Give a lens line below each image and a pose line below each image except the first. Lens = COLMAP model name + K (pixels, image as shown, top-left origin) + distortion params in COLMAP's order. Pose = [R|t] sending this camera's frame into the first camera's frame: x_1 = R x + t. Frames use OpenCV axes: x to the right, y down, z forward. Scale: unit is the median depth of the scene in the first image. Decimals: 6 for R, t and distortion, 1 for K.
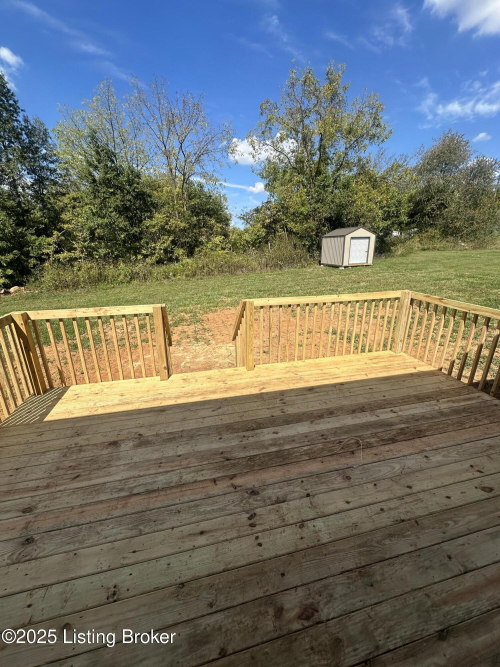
lens RADIAL K [[266.7, 0, 251.3], [0, 266.7, 333.9], [0, 0, 1]] dist [-0.001151, 0.000603]
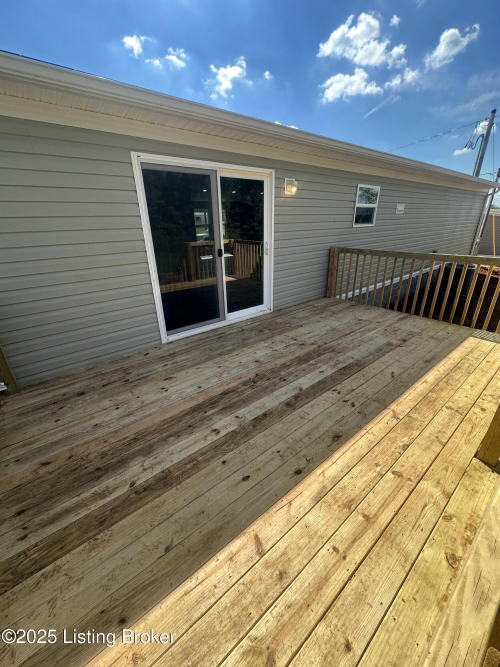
lens RADIAL K [[266.7, 0, 252.0], [0, 266.7, 331.3], [0, 0, 1]] dist [-0.001151, 0.000603]
pose [[-0.901902, 0.184052, -0.390765, 0.767713], [-0.113367, 0.772093, 0.625316, -0.430544], [0.416797, 0.608273, -0.675488, 1.544312]]
